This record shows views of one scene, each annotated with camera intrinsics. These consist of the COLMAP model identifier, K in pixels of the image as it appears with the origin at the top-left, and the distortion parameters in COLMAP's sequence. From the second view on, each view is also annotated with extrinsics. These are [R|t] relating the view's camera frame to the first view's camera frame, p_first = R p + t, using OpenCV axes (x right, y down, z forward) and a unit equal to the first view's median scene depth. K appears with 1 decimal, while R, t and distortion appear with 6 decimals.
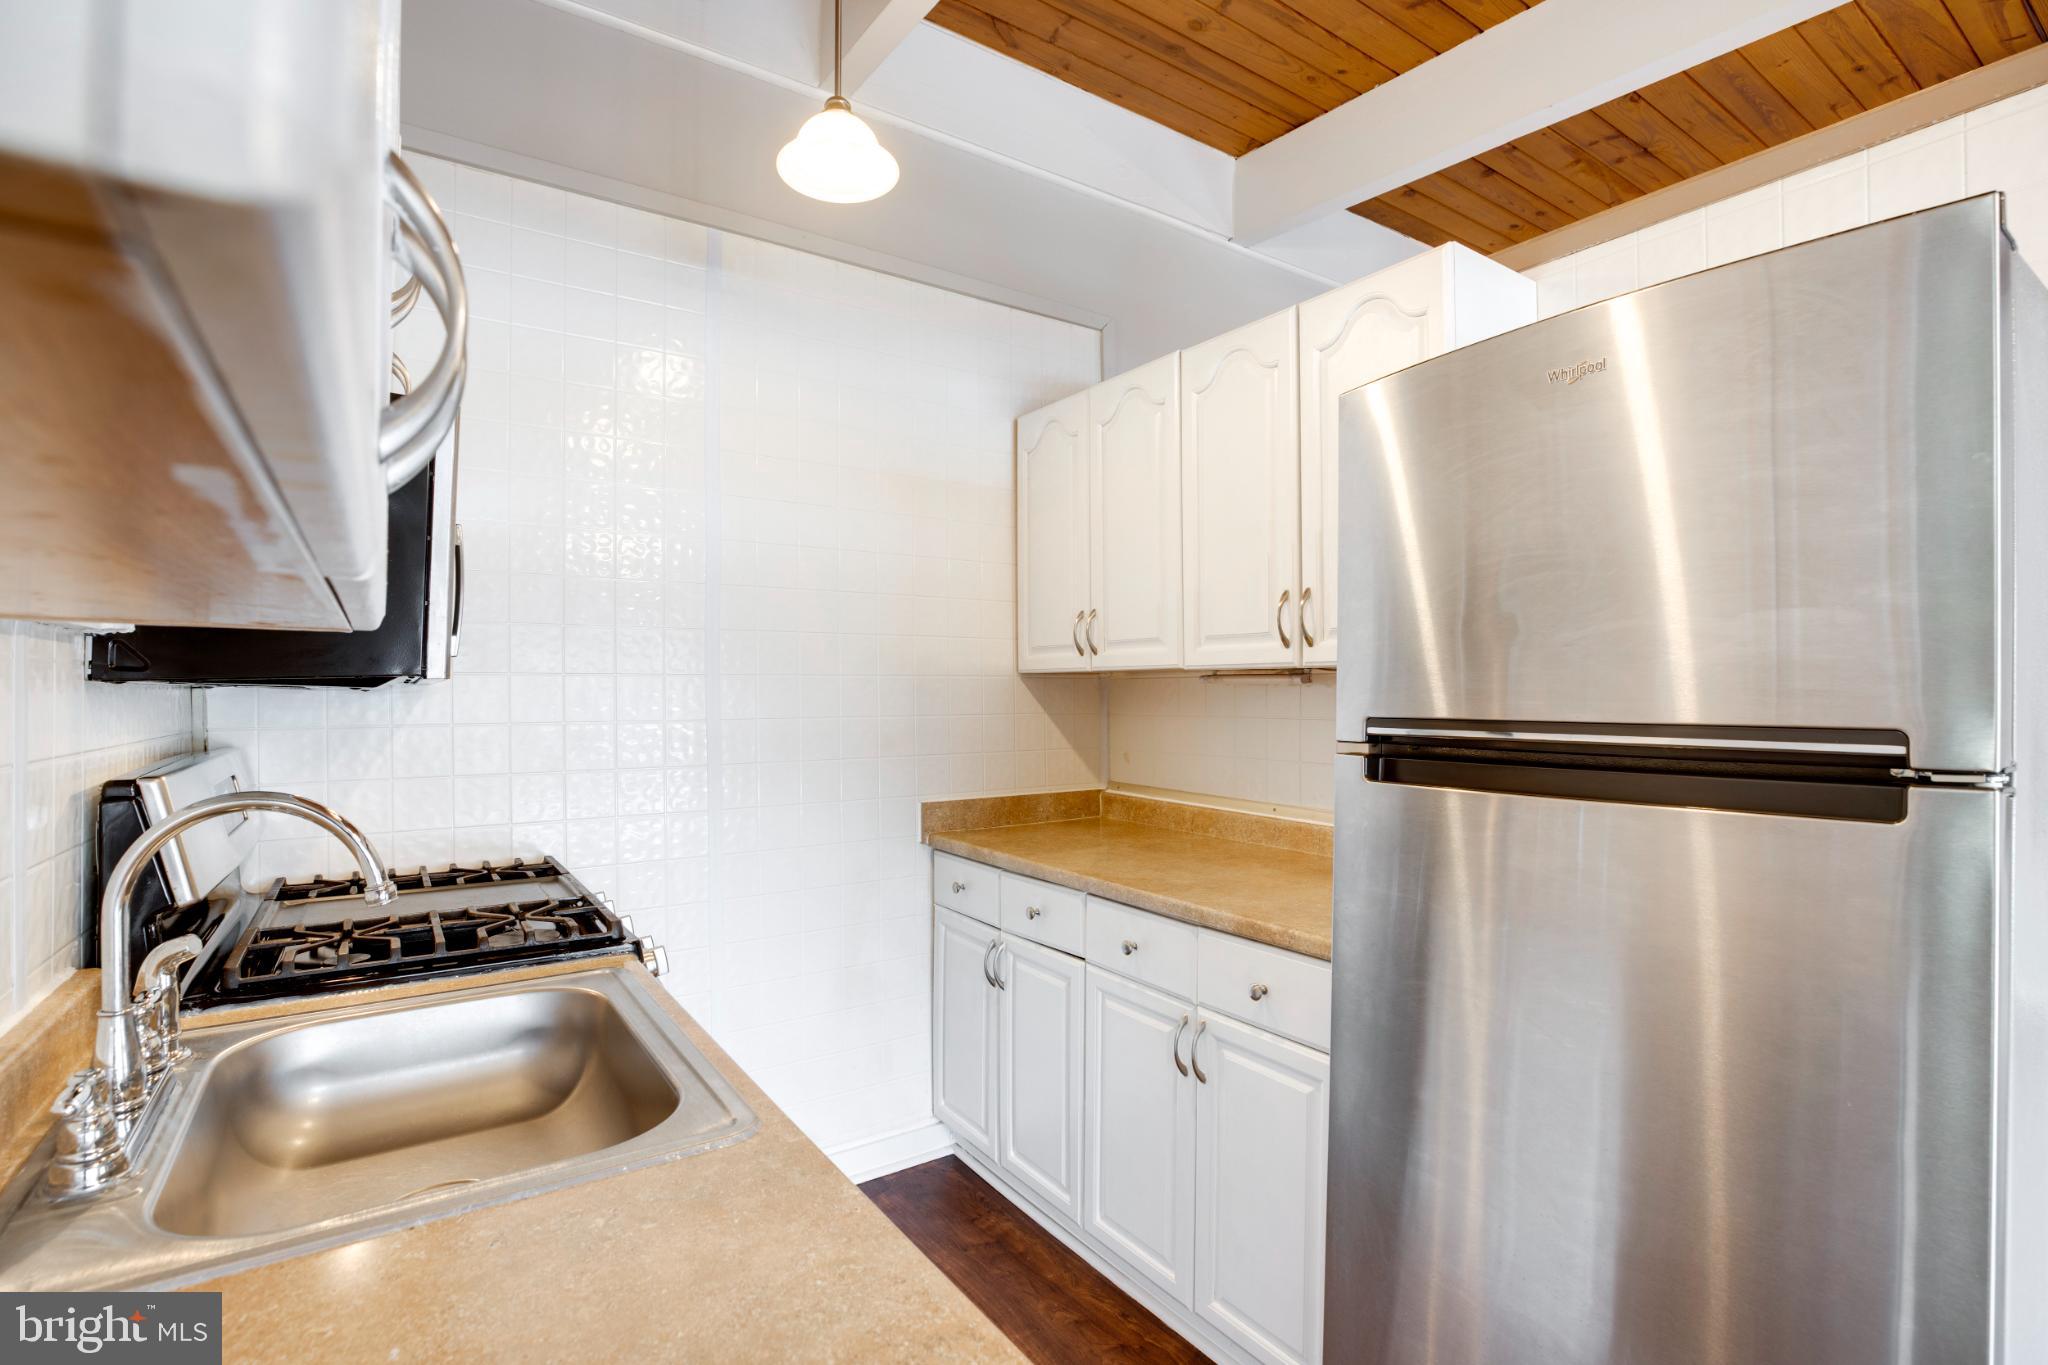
lens RADIAL K [[942.9, 0, 1028.8], [0, 942.9, 692.4], [0, 0, 1]] dist [-0.041896, 0.012856]
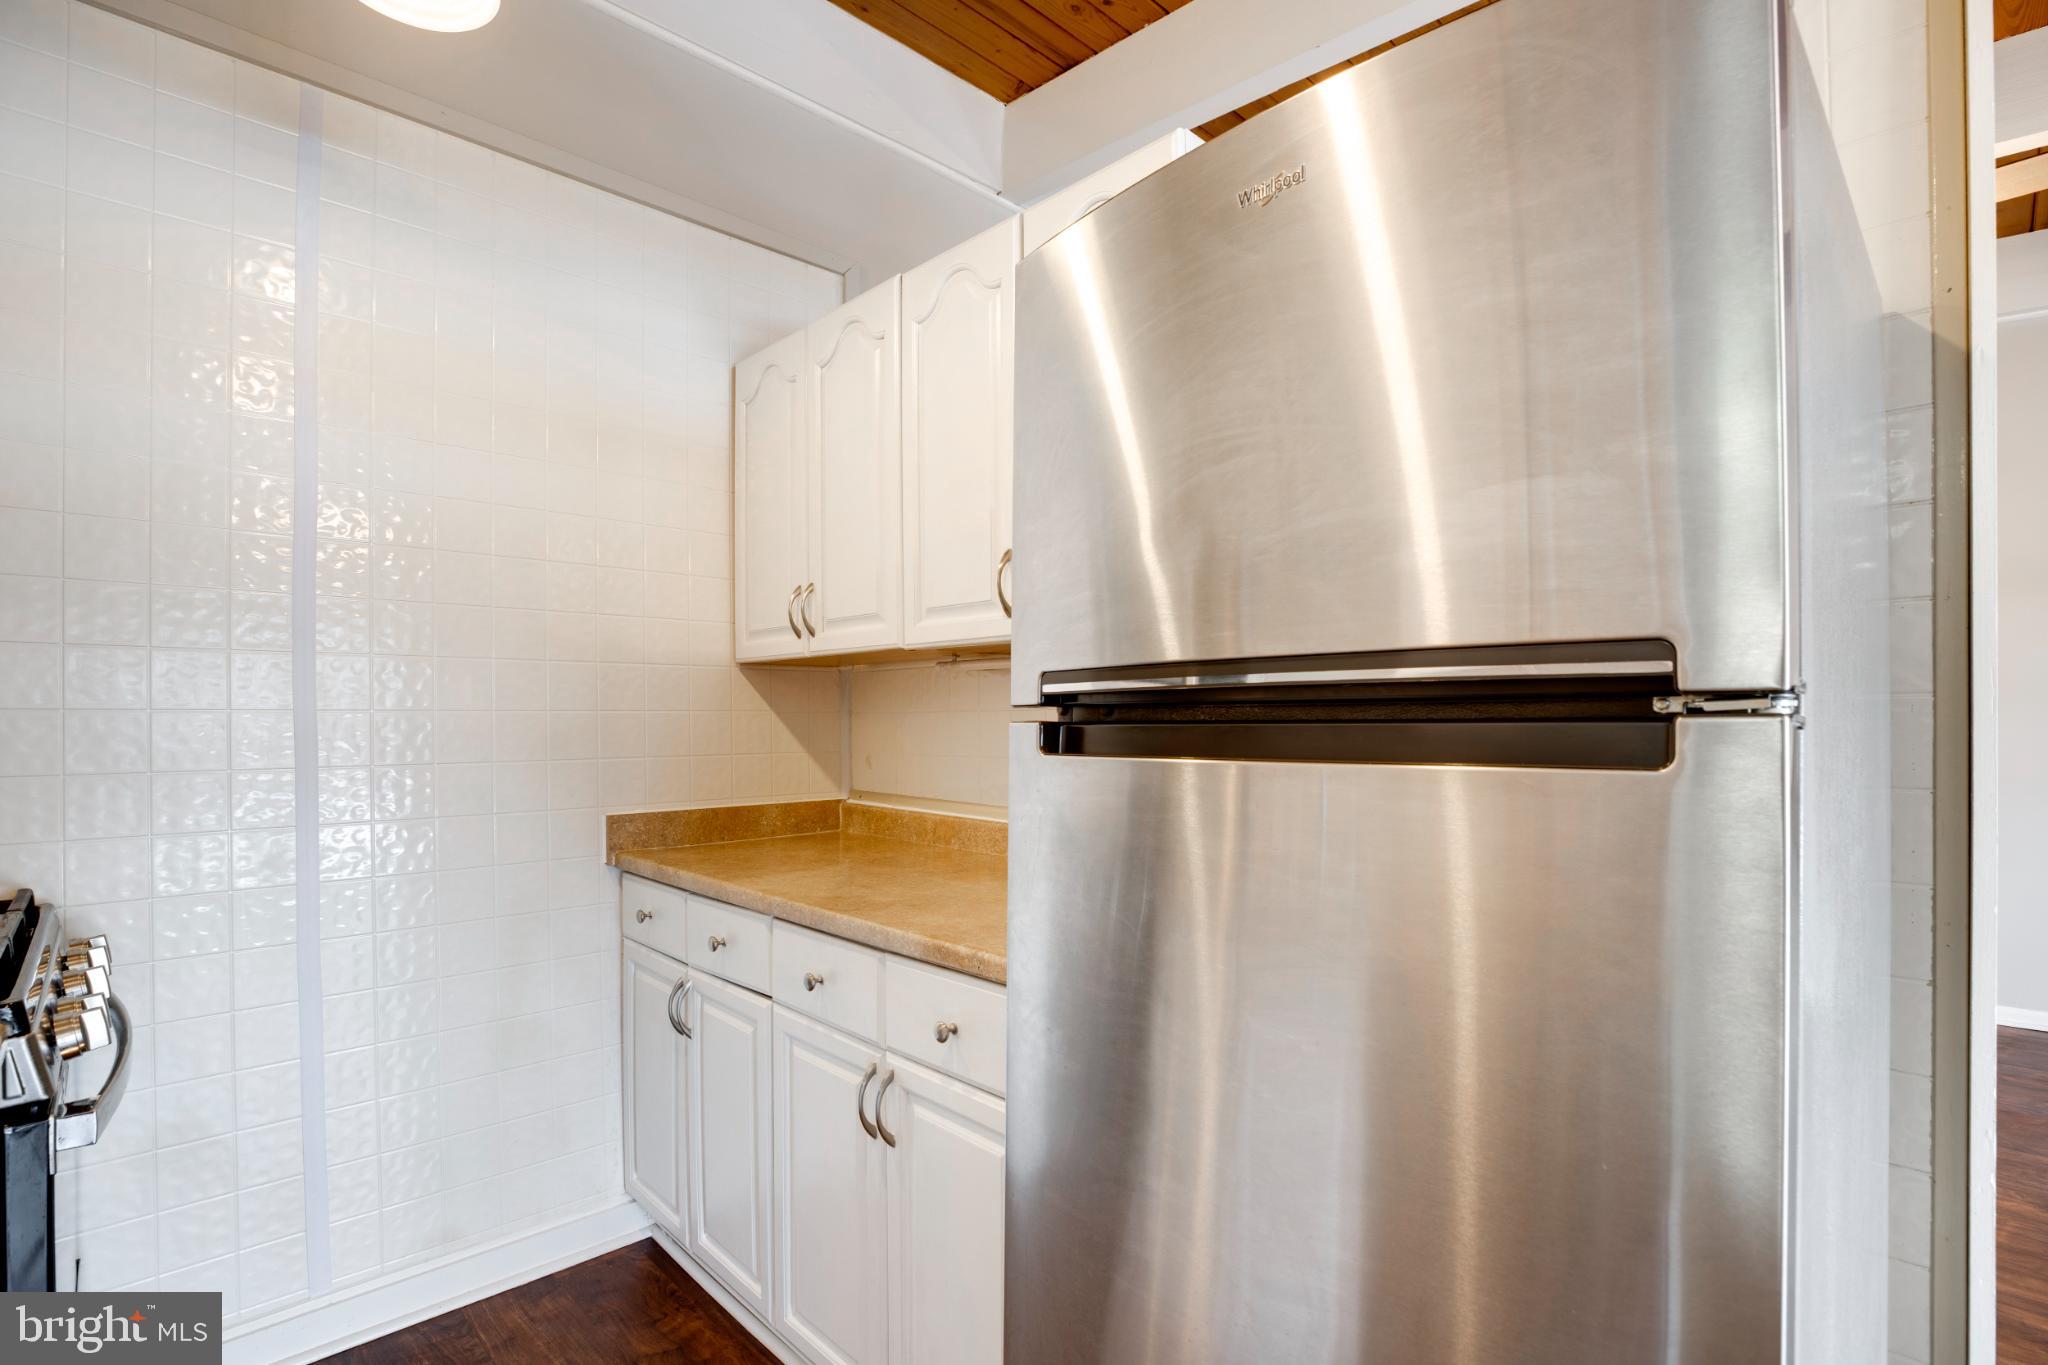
lens RADIAL K [[953.6, 0, 1021.8], [0, 953.6, 716.0], [0, 0, 1]] dist [-0.031145, 0.000202]
pose [[0.986290, -0.001099, 0.165019, 0.124515], [0.001690, 0.999993, -0.003440, 0.037751], [-0.165014, 0.003672, 0.986284, 0.134042]]
